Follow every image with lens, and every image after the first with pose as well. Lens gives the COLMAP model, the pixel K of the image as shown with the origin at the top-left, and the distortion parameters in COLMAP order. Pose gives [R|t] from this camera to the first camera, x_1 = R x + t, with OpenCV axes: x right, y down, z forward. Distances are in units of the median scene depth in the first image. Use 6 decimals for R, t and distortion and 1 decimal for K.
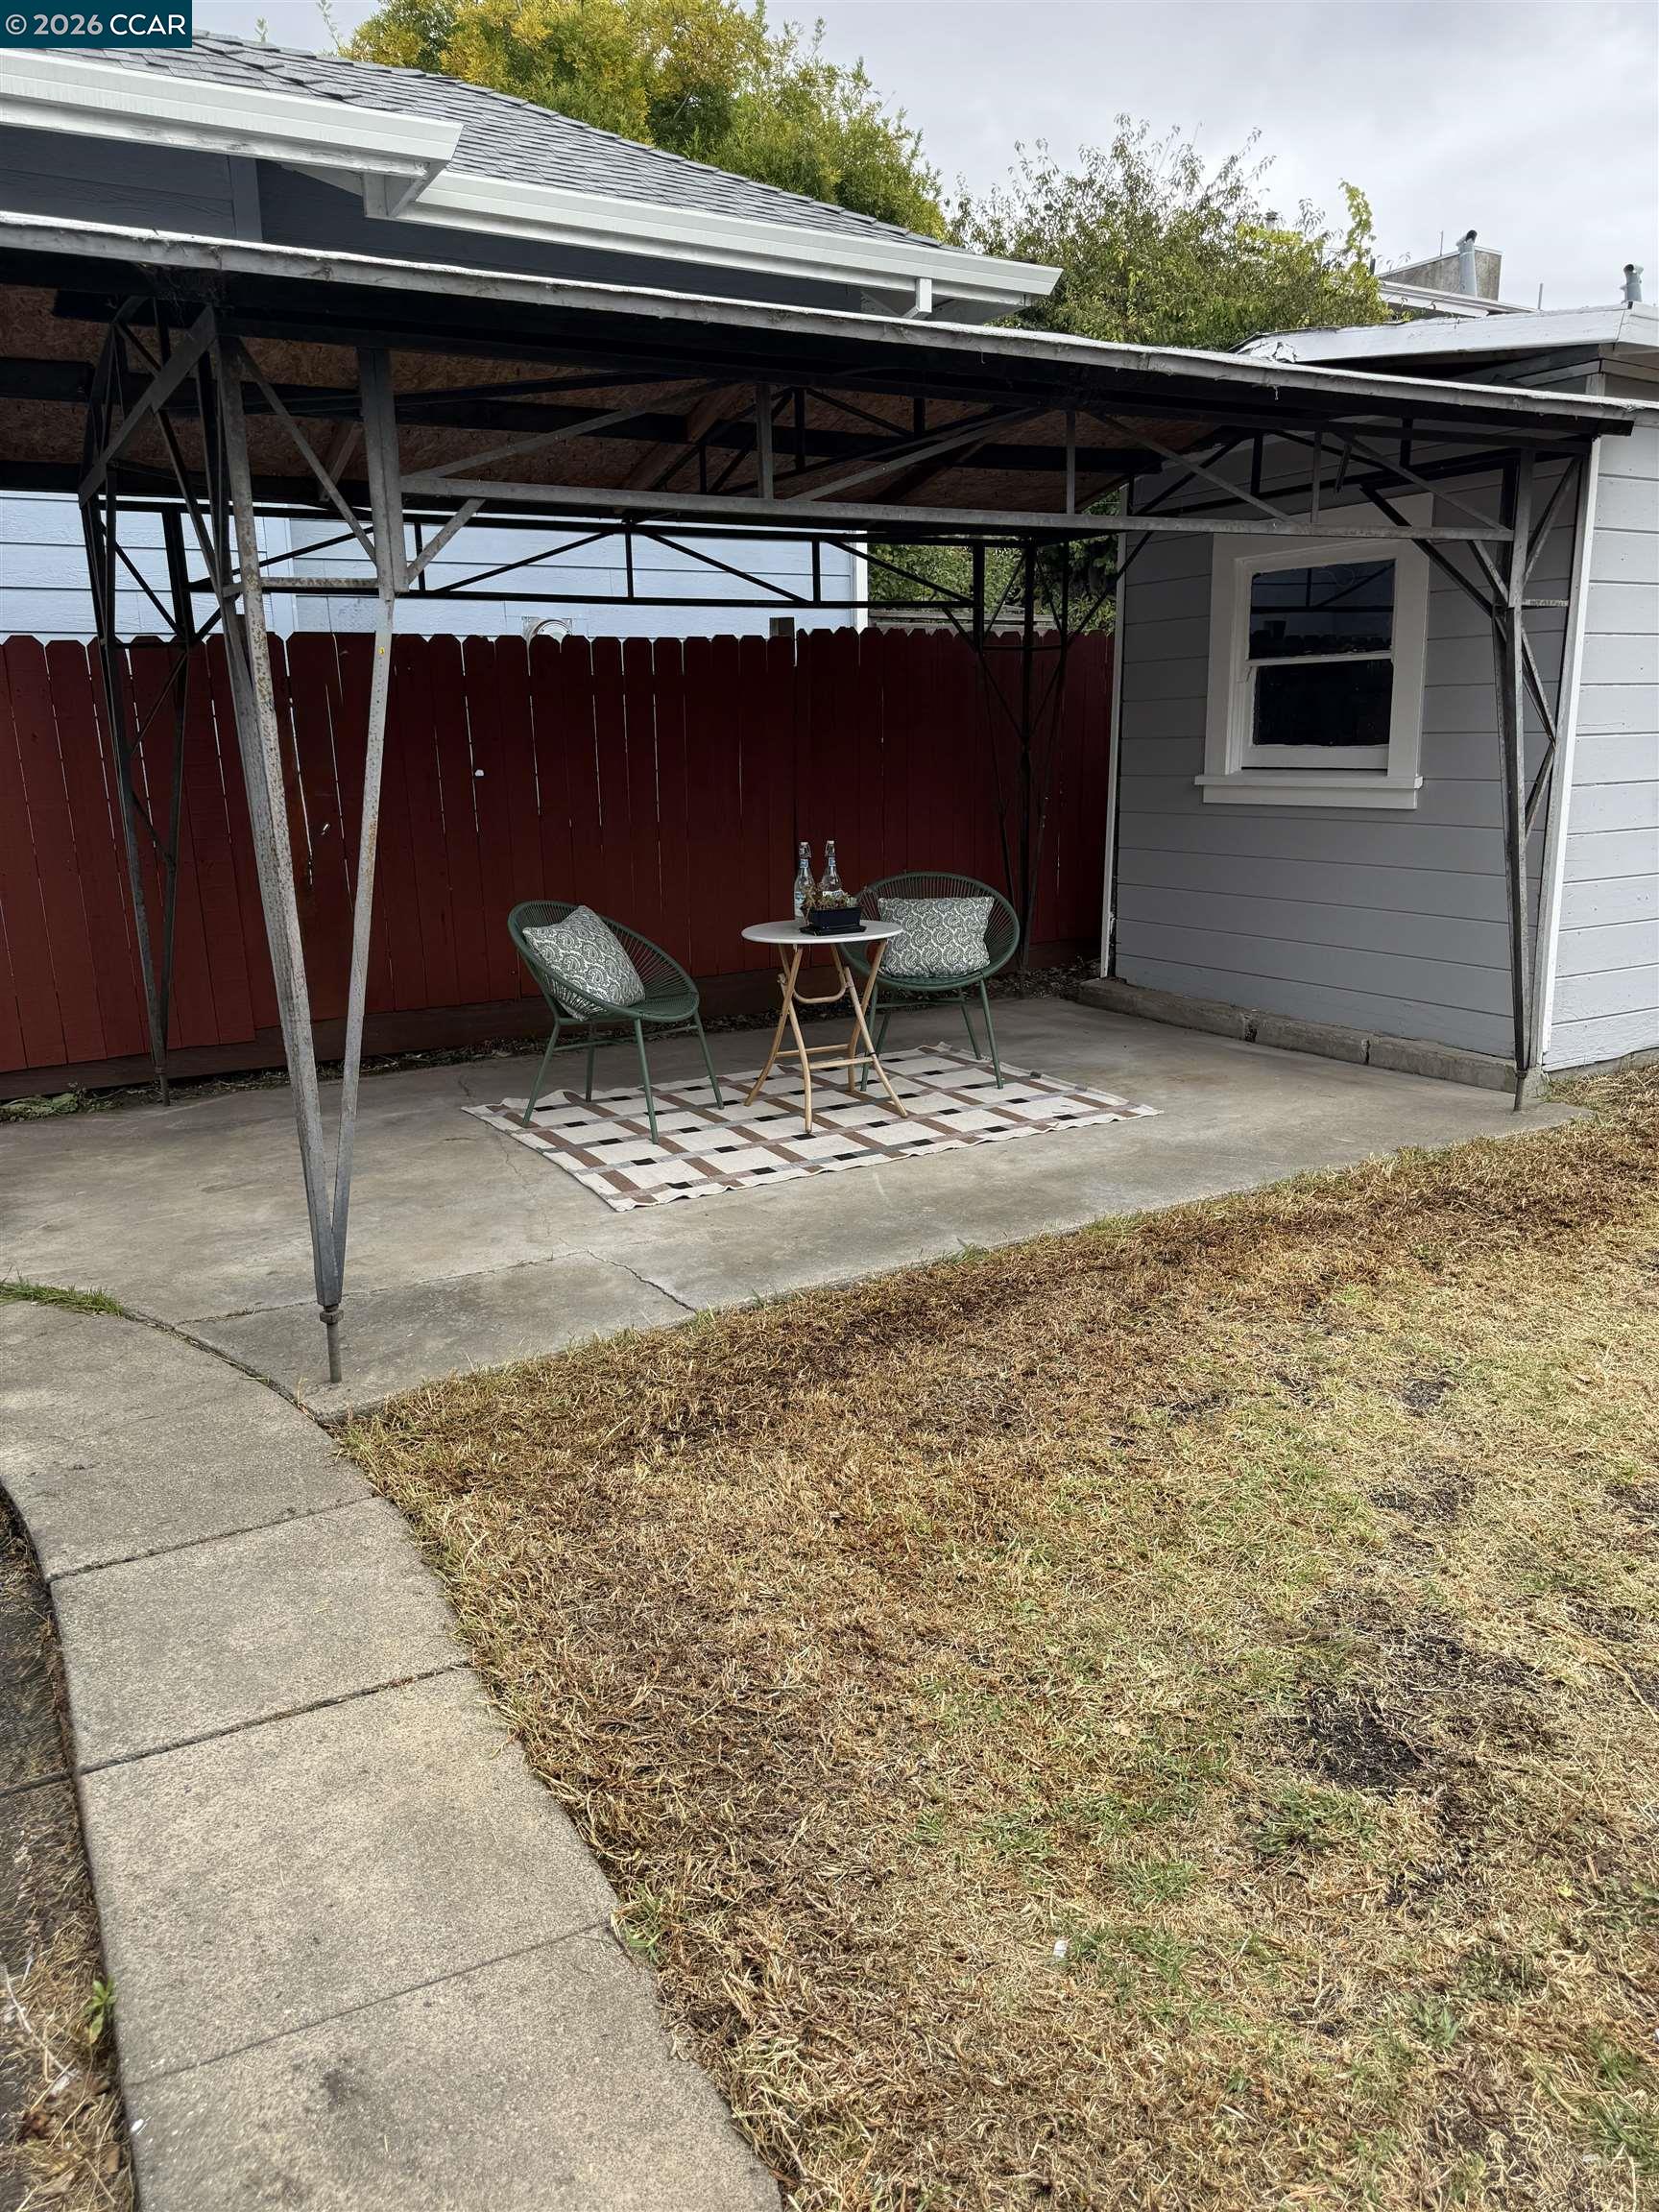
lens RADIAL K [[1574.8, 0, 844.5], [0, 1574.8, 1118.5], [0, 0, 1]] dist [0.054236, -0.071446]
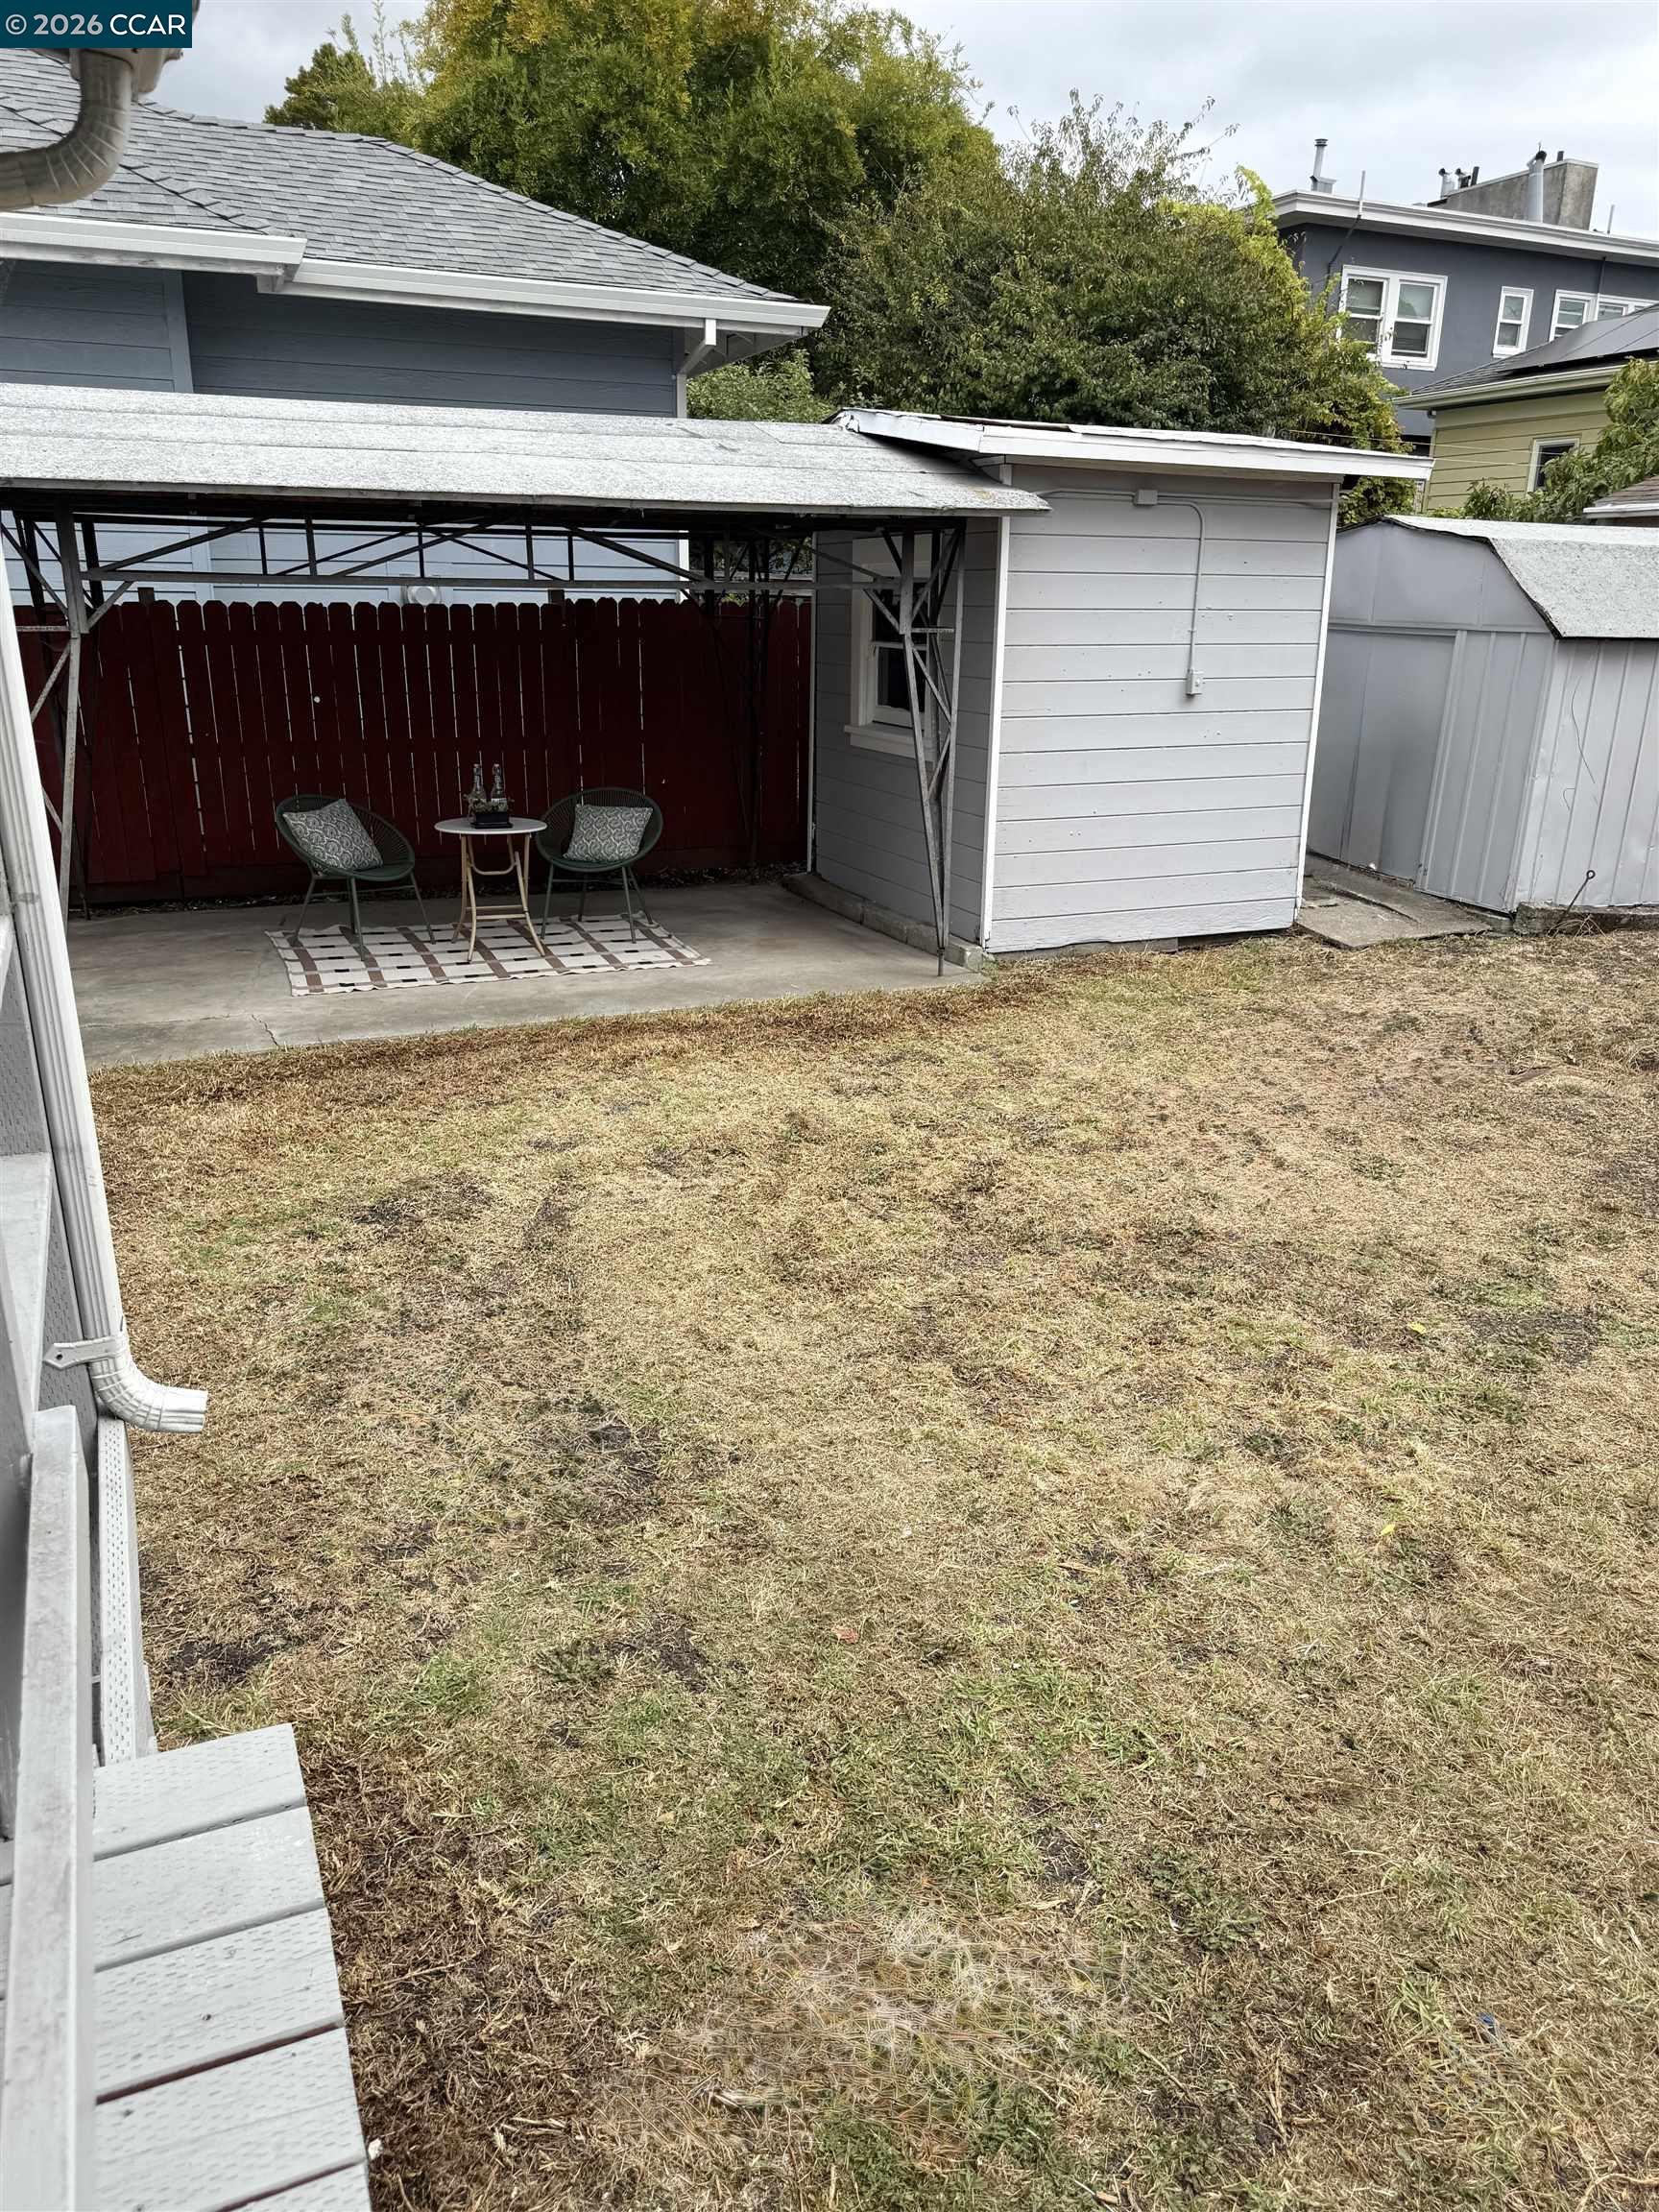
lens RADIAL K [[1574.8, 0, 821.0], [0, 1574.8, 1104.9], [0, 0, 1]] dist [0.054236, -0.071446]
pose [[0.991849, 0.070550, -0.106107, 0.484153], [-0.063616, 0.995698, 0.067371, 0.022799], [0.110404, -0.060071, 0.992070, -0.467018]]
